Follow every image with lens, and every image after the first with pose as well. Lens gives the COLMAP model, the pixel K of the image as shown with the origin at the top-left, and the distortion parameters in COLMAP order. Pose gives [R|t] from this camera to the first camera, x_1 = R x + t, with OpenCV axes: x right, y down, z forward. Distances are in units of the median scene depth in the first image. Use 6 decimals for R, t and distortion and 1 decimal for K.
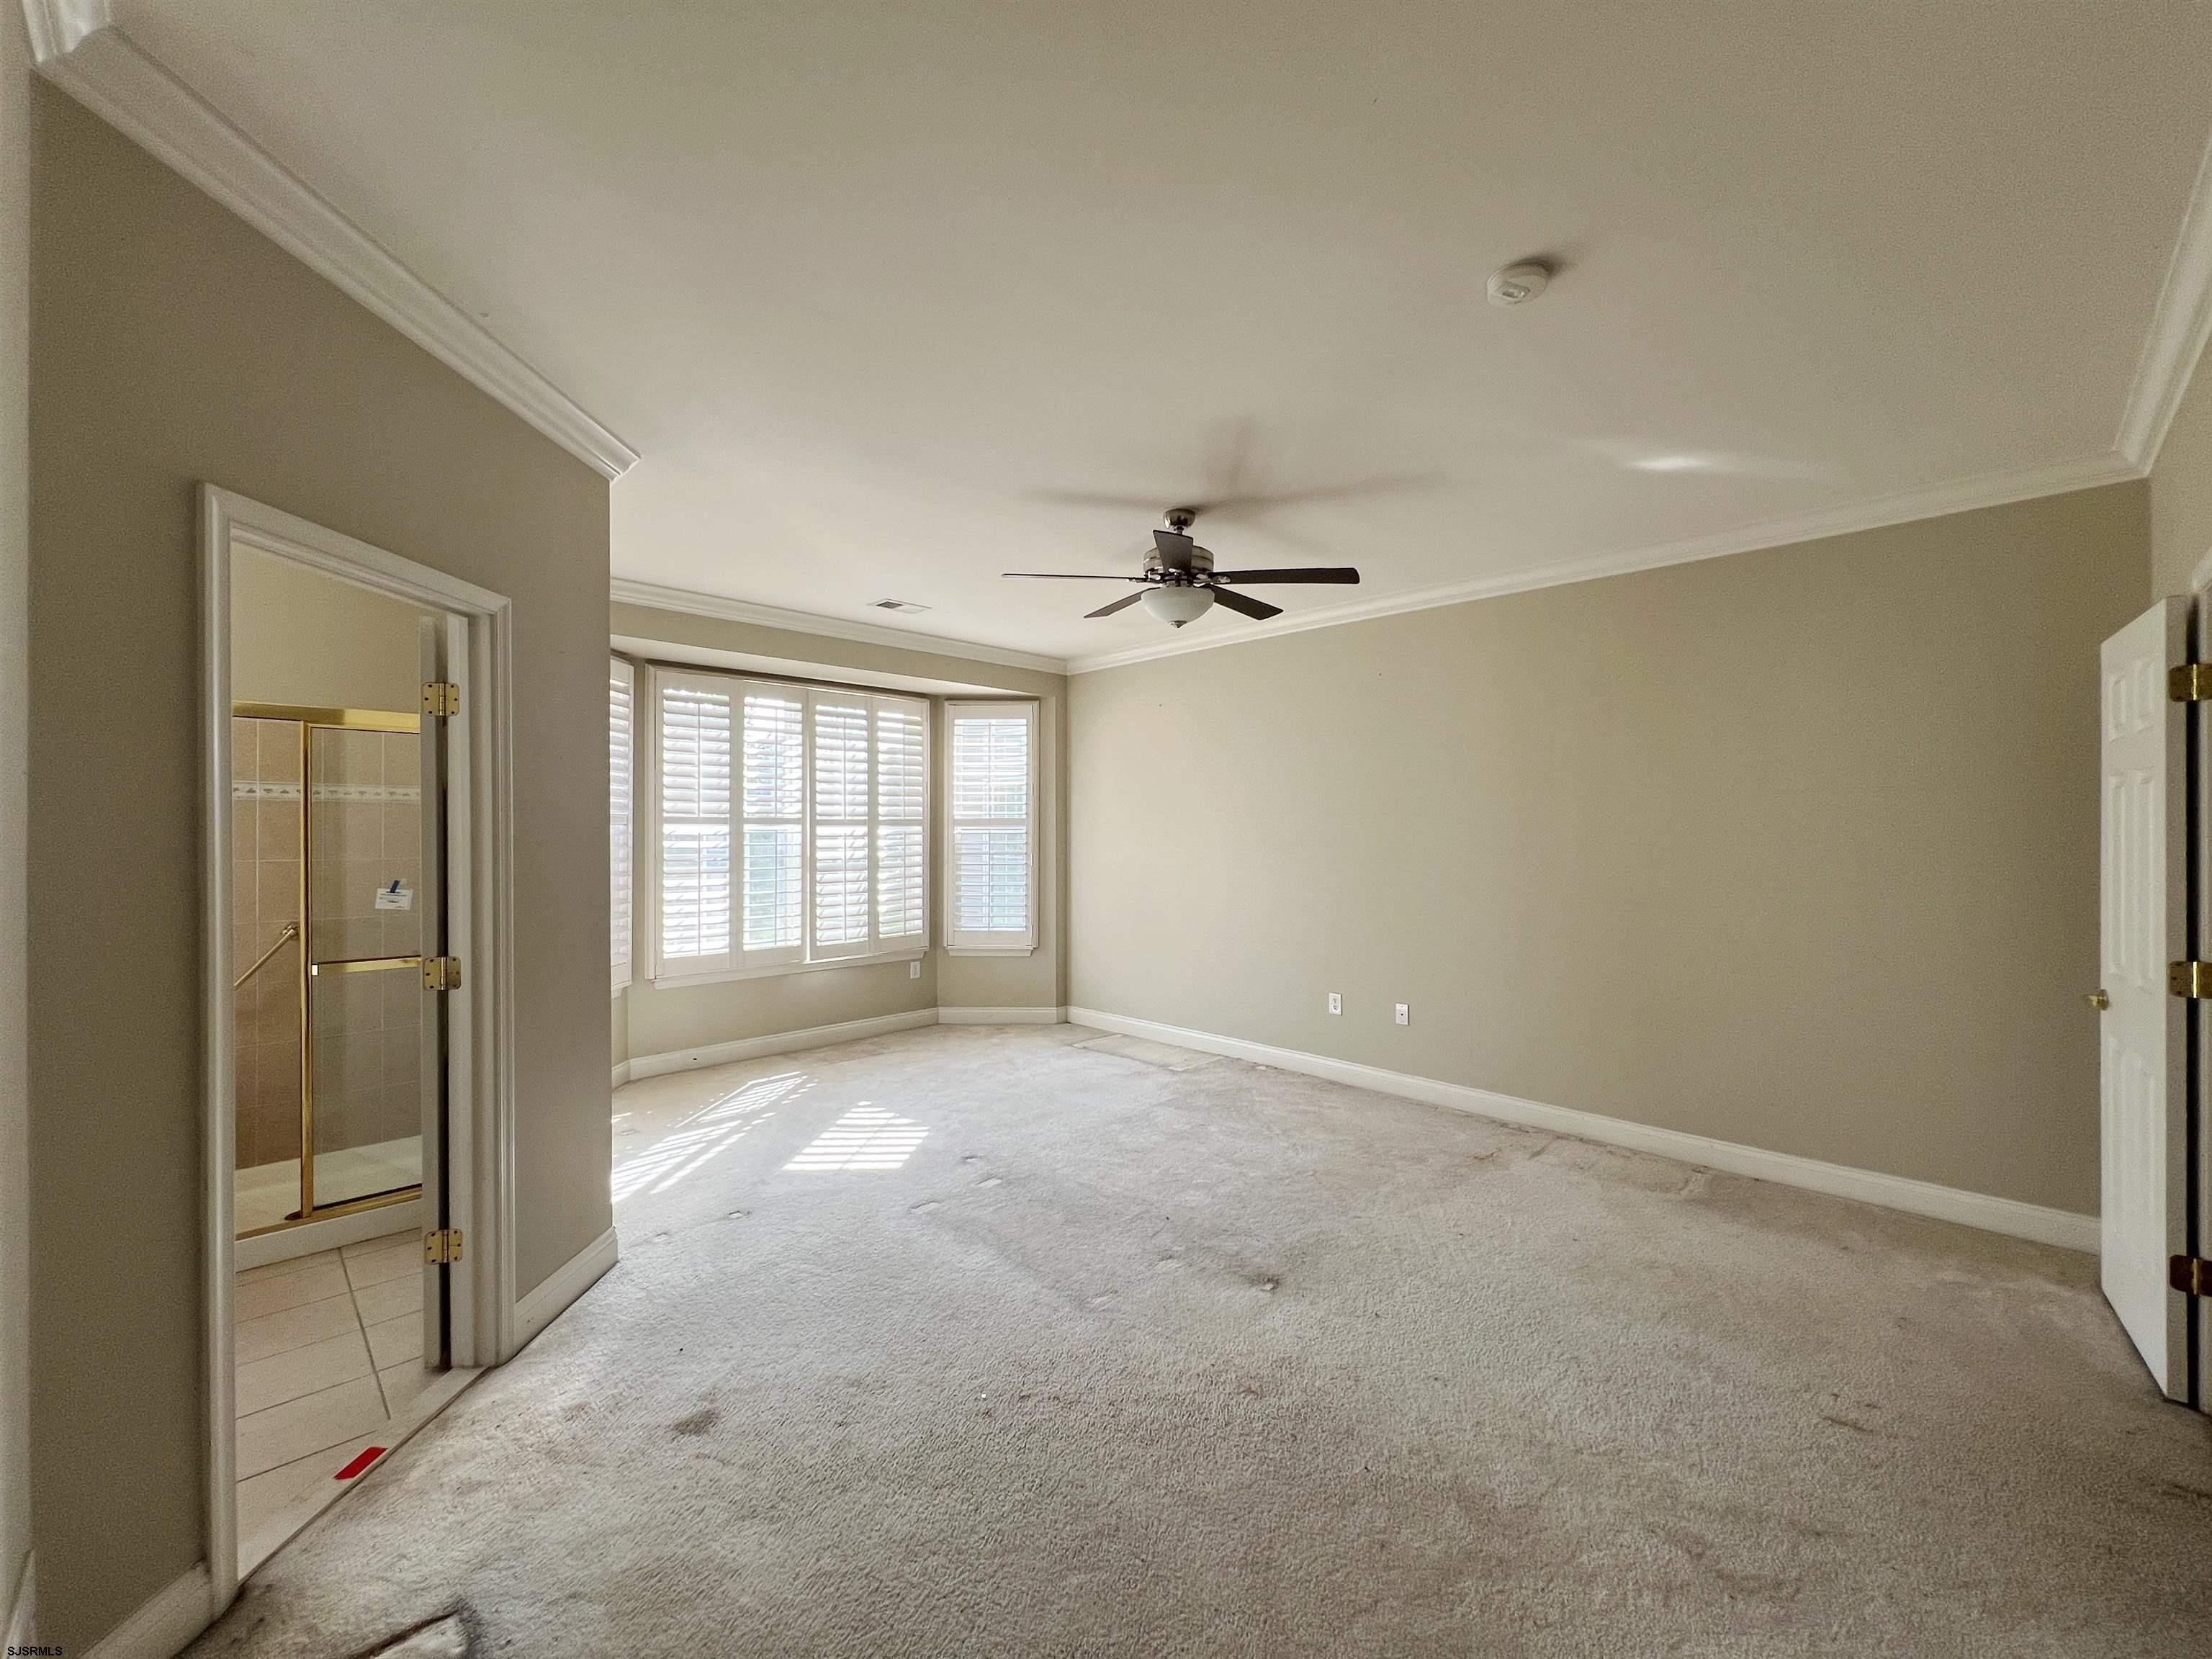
lens RADIAL K [[883.2, 0, 1104.7], [0, 883.2, 846.5], [0, 0, 1]] dist [0.000928, -0.000440]
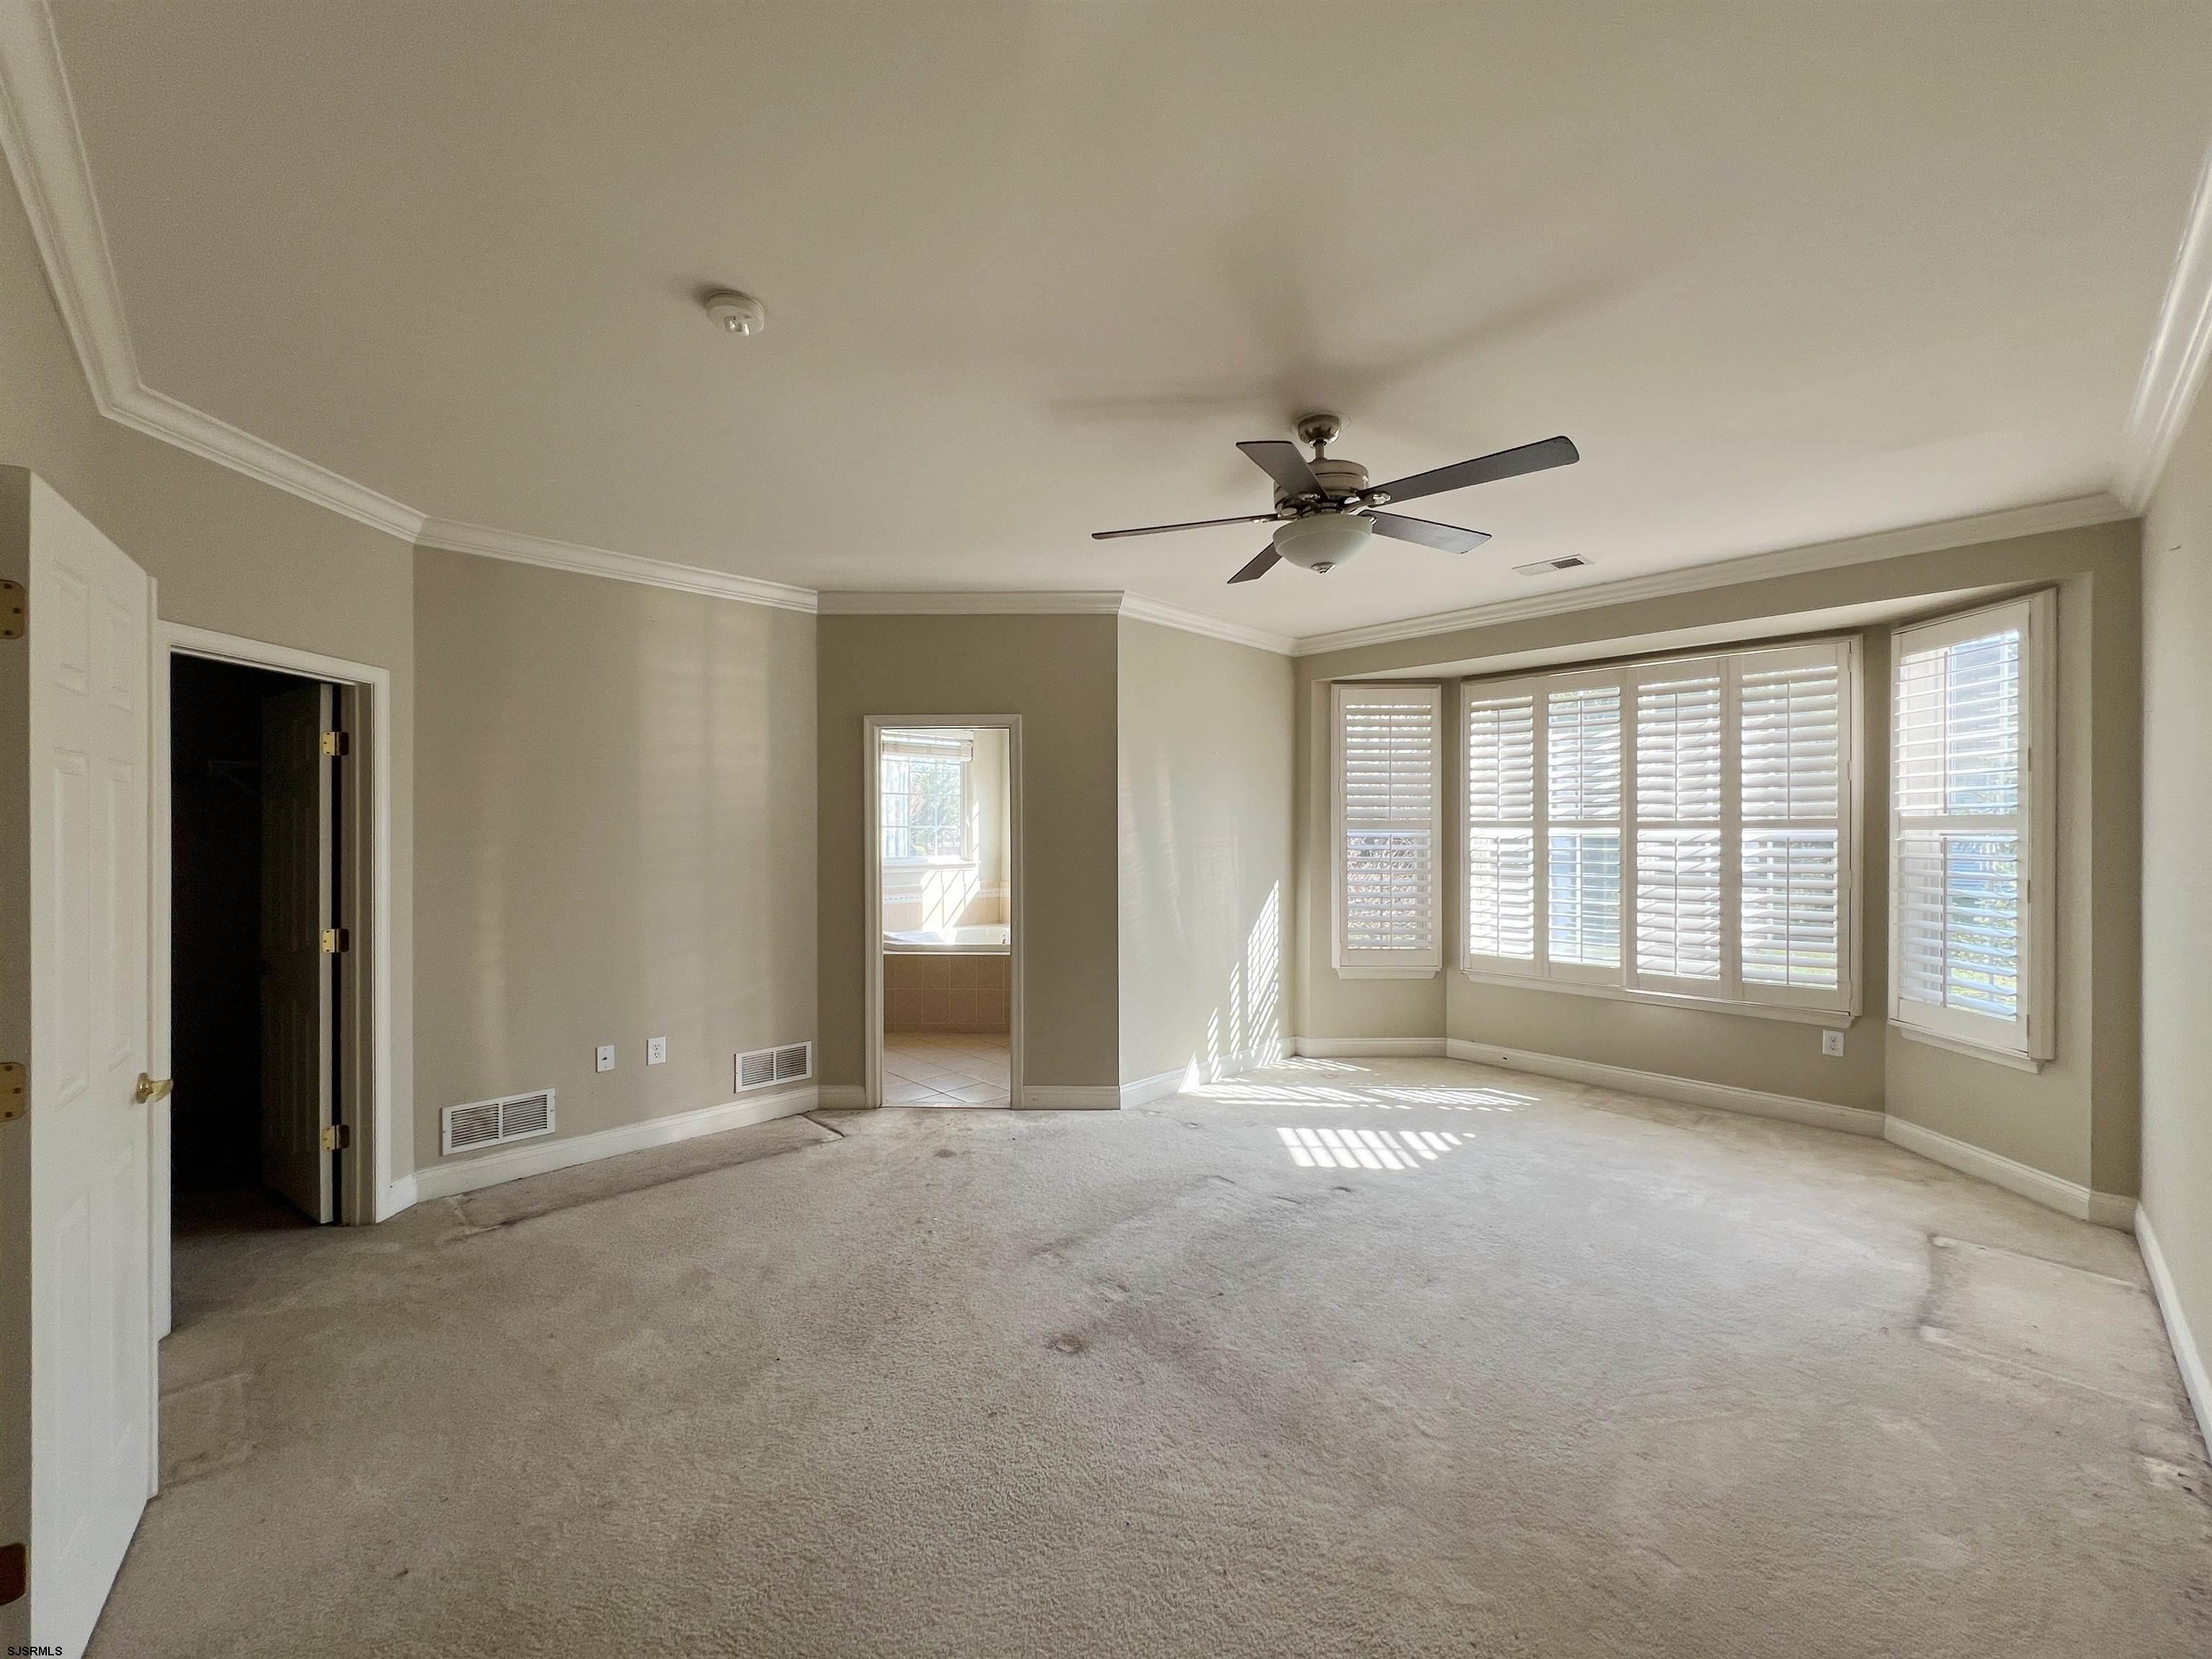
lens RADIAL K [[883.2, 0, 1103.9], [0, 883.2, 821.6], [0, 0, 1]] dist [0.000928, -0.000440]
pose [[-0.006347, -0.010007, -0.999930, 0.548381], [-0.018286, 0.999784, -0.009889, -0.013573], [0.999813, 0.018222, -0.006528, 0.532285]]
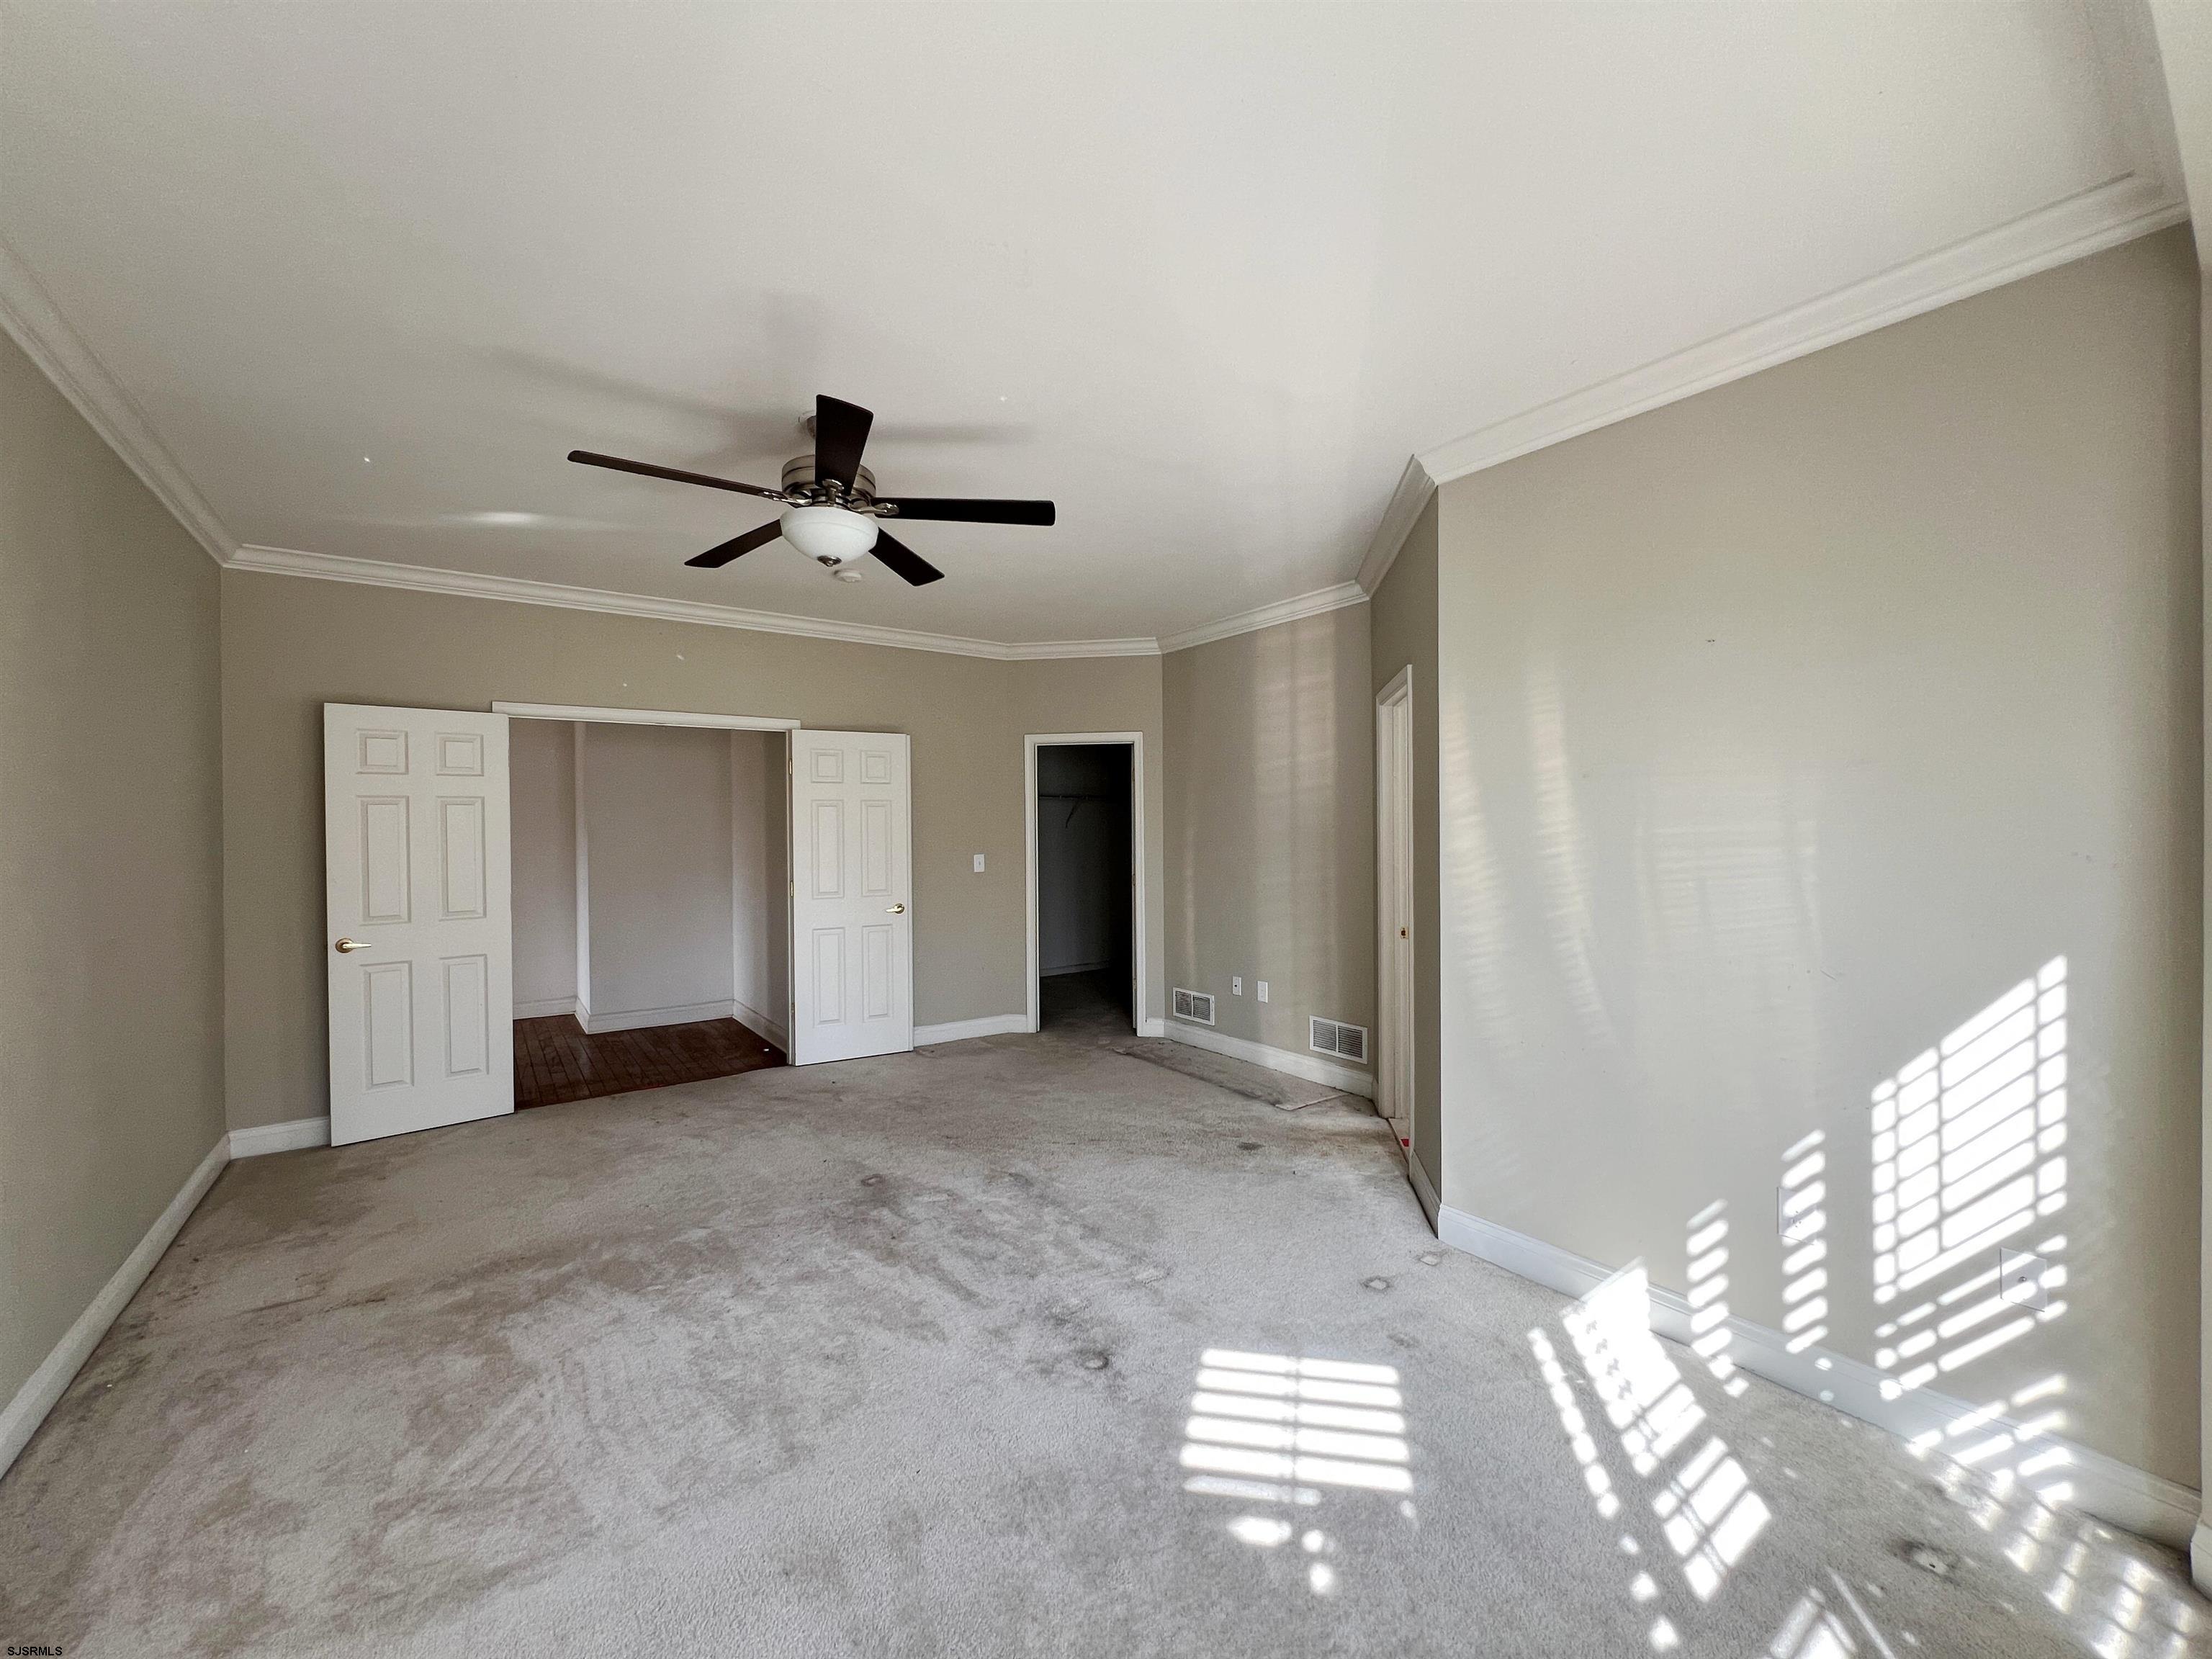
lens RADIAL K [[883.2, 0, 1094.0], [0, 883.2, 825.0], [0, 0, 1]] dist [0.000928, -0.000440]
pose [[-0.986801, 0.010332, 0.161609, -0.179870], [0.013225, 0.999771, 0.016836, -0.019542], [-0.161398, 0.018751, -0.986711, 1.127373]]
